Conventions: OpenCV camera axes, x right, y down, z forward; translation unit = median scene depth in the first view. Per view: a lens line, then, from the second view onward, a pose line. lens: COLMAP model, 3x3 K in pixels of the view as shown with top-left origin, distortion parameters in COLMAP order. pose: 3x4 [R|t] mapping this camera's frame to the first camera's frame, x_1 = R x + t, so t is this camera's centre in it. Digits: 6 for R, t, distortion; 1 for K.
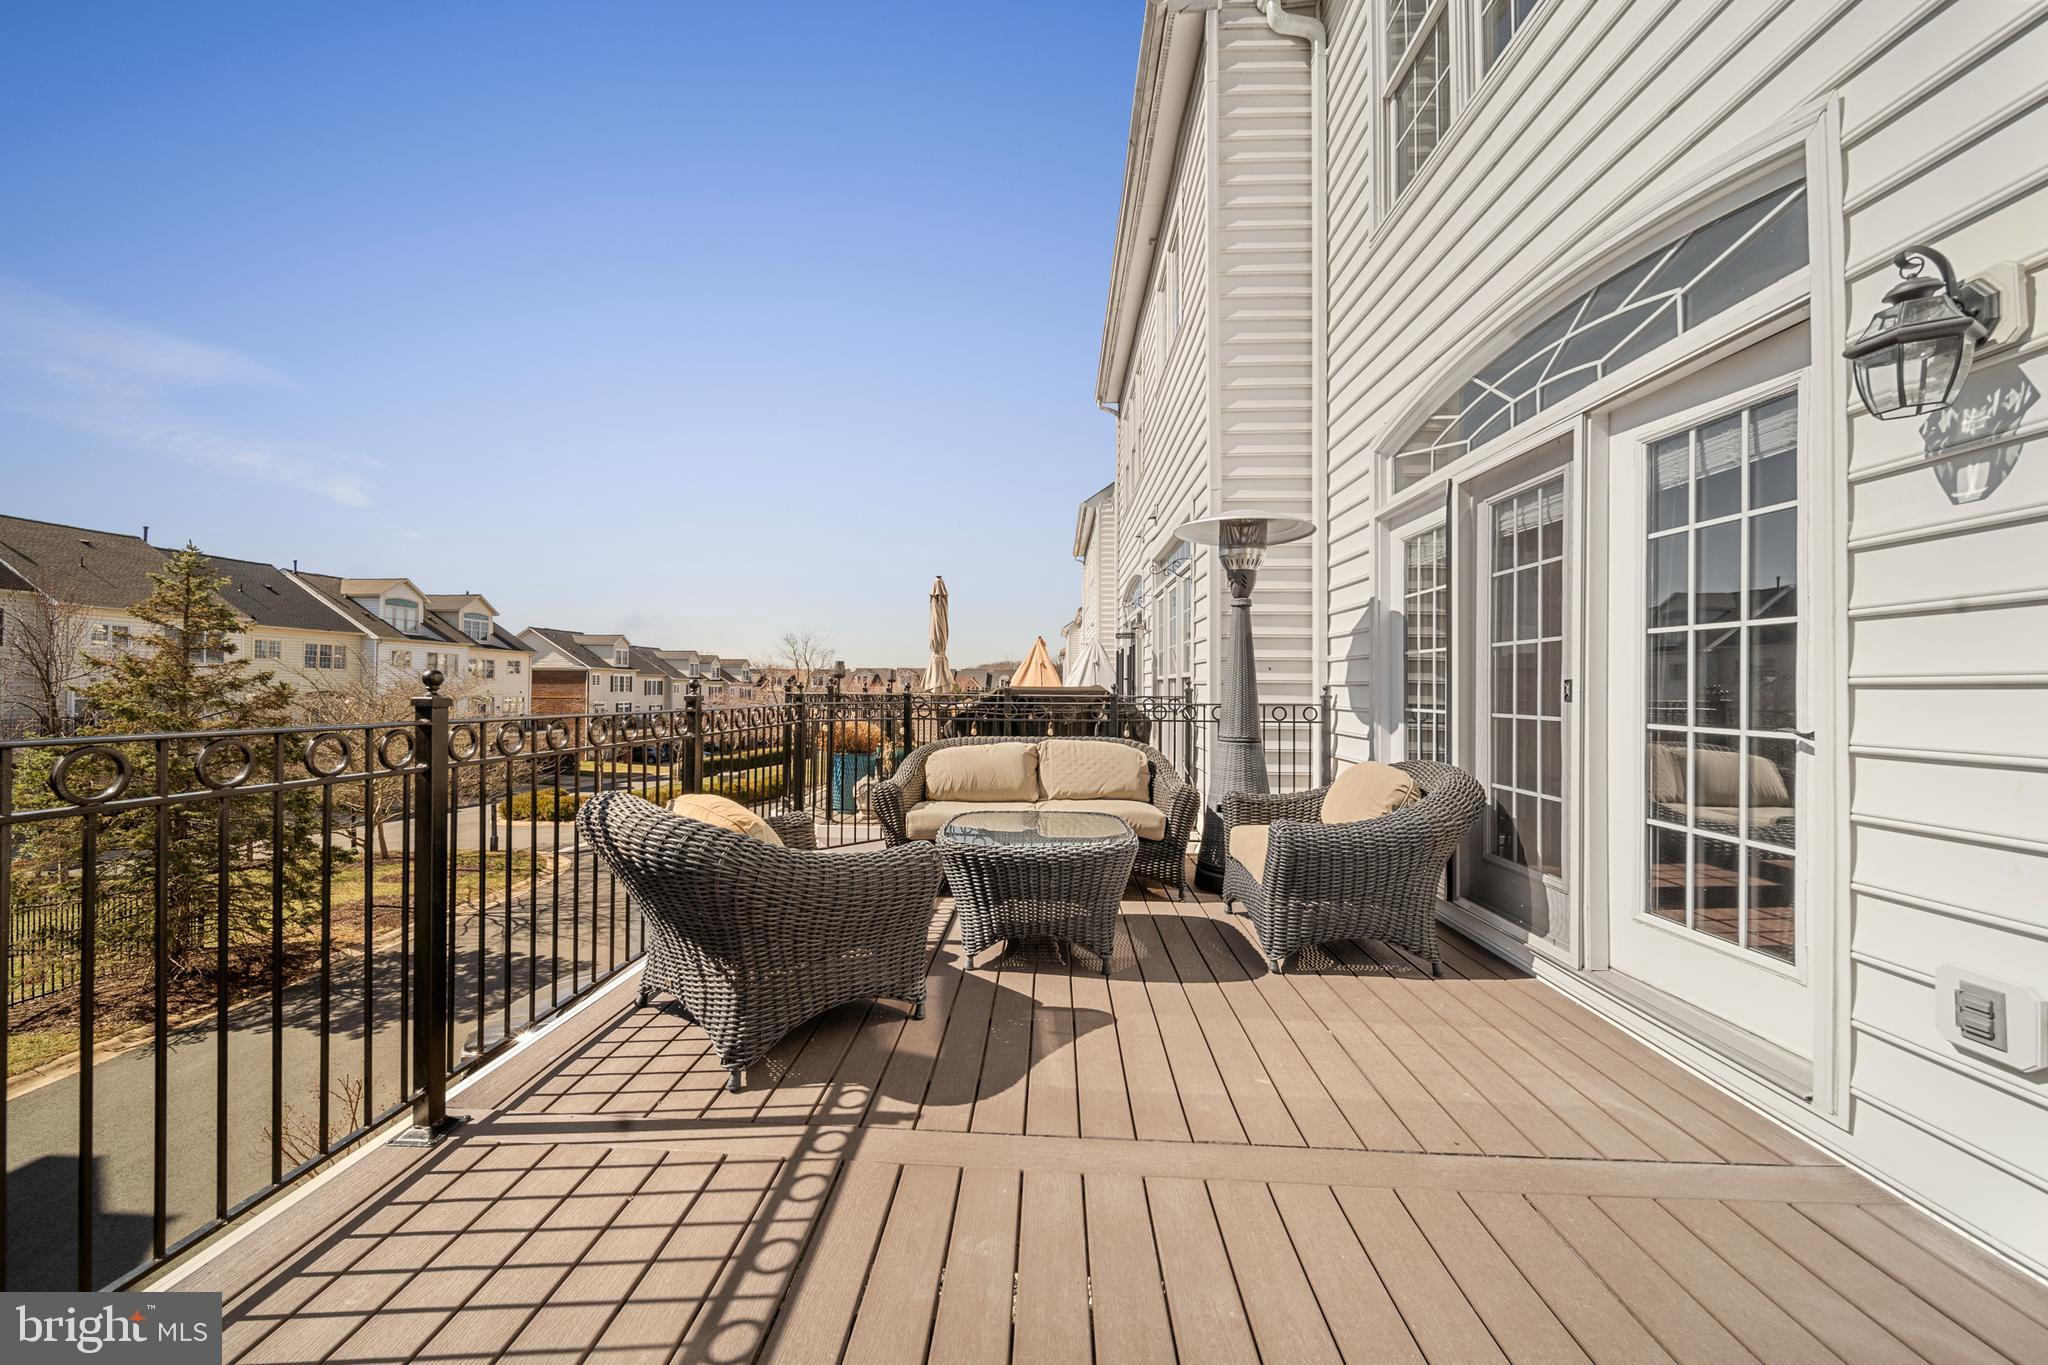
lens RADIAL K [[731.0, 0, 1007.3], [0, 731.0, 675.2], [0, 0, 1]] dist [0.000733, -0.000103]
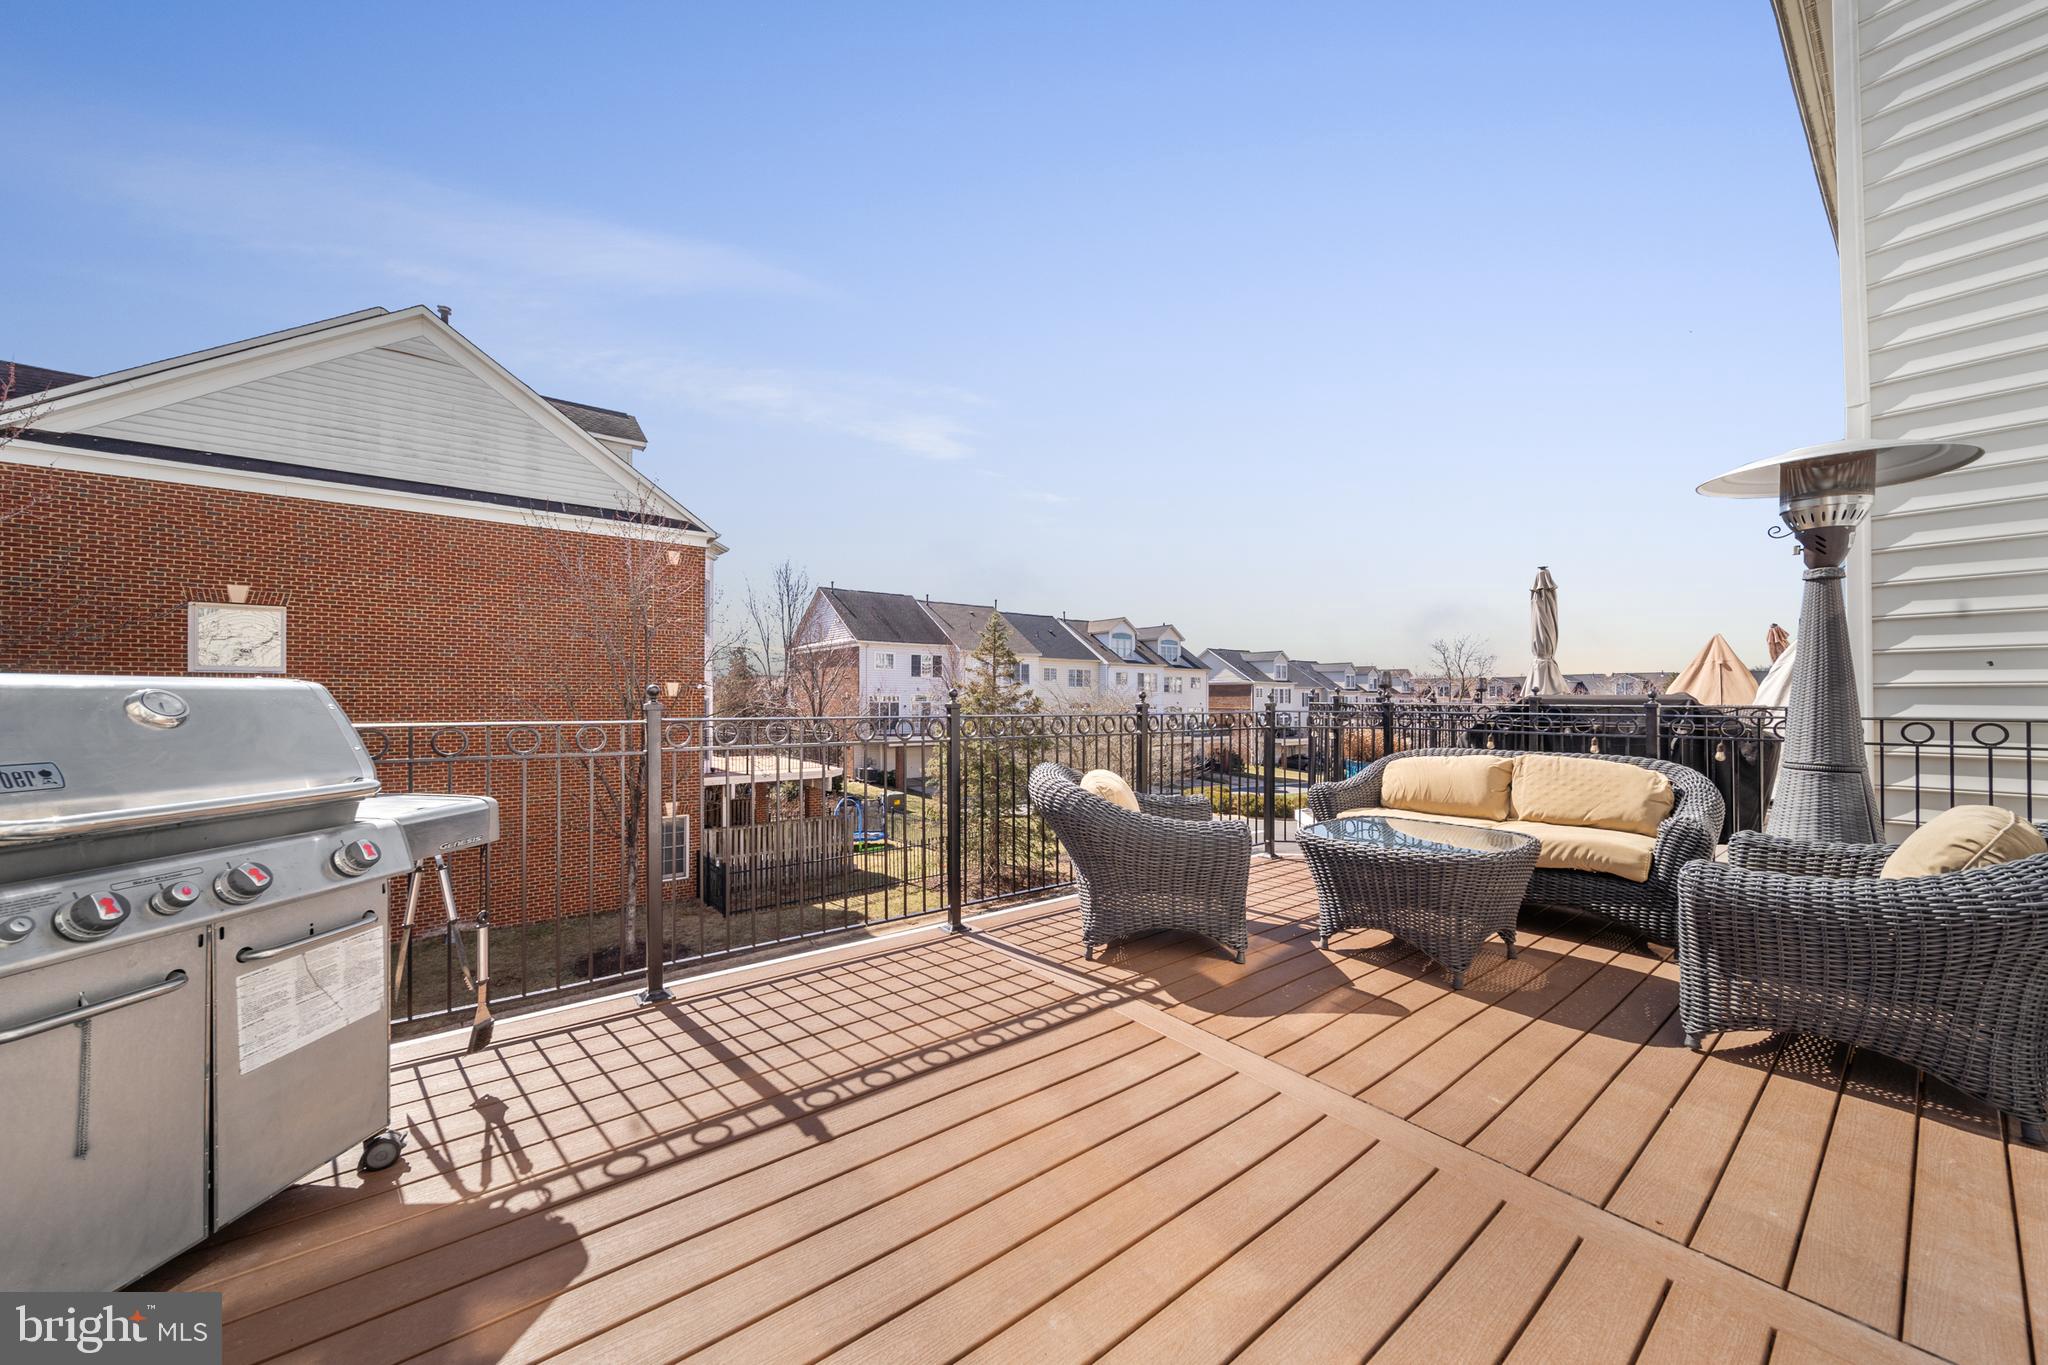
lens RADIAL K [[725.0, 0, 1015.2], [0, 725.0, 680.0], [0, 0, 1]] dist [0.001734, -0.001599]
pose [[0.655758, -0.024362, -0.754578, 0.139899], [0.017080, 0.999702, -0.017433, 0.000883], [0.754778, -0.001457, 0.655979, -0.023661]]
